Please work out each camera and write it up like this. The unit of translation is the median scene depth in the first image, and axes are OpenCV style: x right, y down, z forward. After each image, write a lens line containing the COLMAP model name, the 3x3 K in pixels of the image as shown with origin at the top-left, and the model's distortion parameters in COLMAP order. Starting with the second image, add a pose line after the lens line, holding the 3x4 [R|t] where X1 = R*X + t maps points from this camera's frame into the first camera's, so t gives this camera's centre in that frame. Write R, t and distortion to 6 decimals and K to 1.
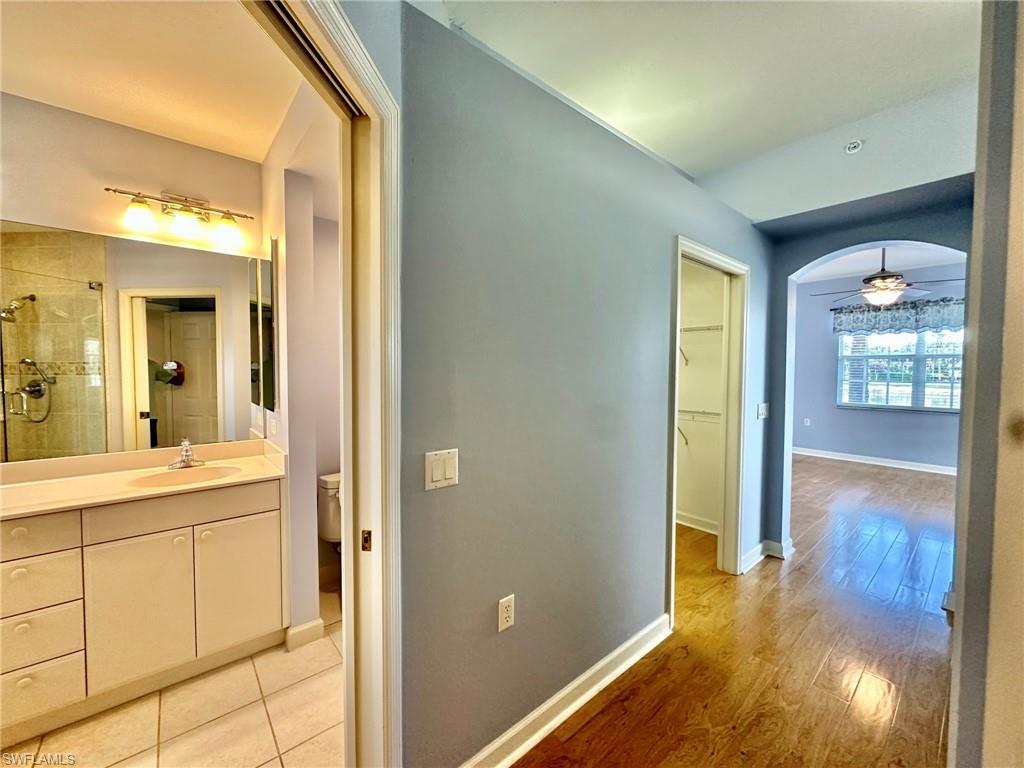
lens RADIAL K [[407.9, 0, 512.3], [0, 407.9, 382.6], [0, 0, 1]] dist [-0.003060, 0.000136]
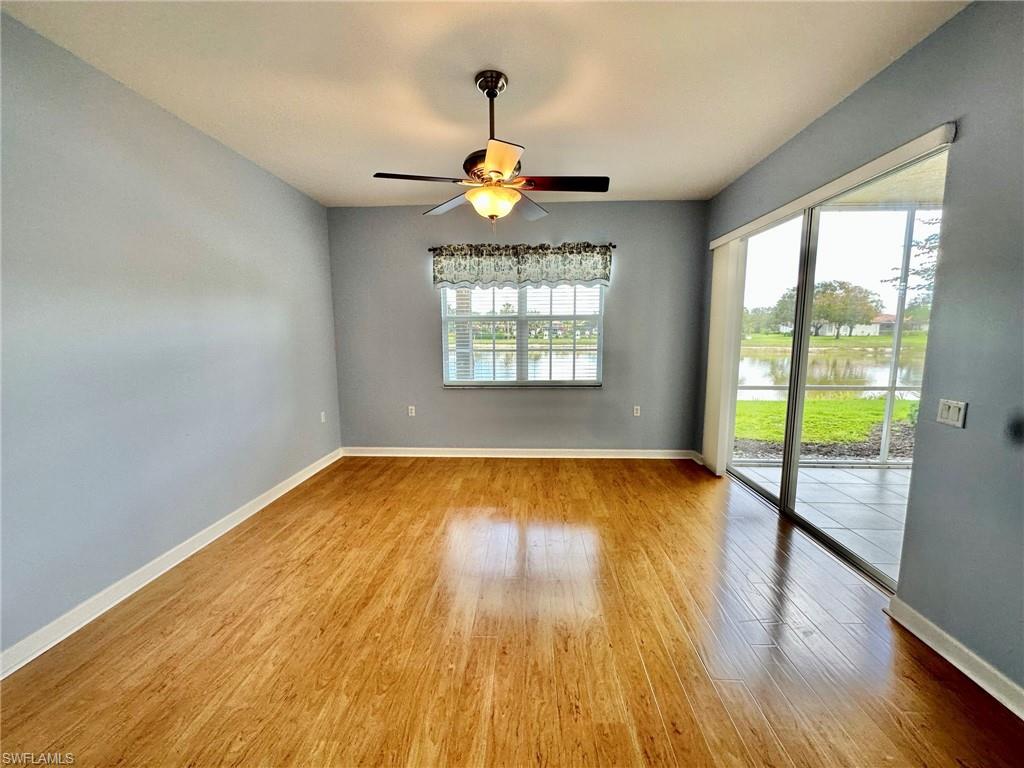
lens RADIAL K [[407.9, 0, 512.3], [0, 407.9, 382.6], [0, 0, 1]] dist [-0.003060, 0.000136]
pose [[0.679018, -0.102127, 0.726983, 0.751302], [0.036416, 0.993743, 0.105588, -0.046819], [-0.733218, -0.045222, 0.678489, 0.888614]]
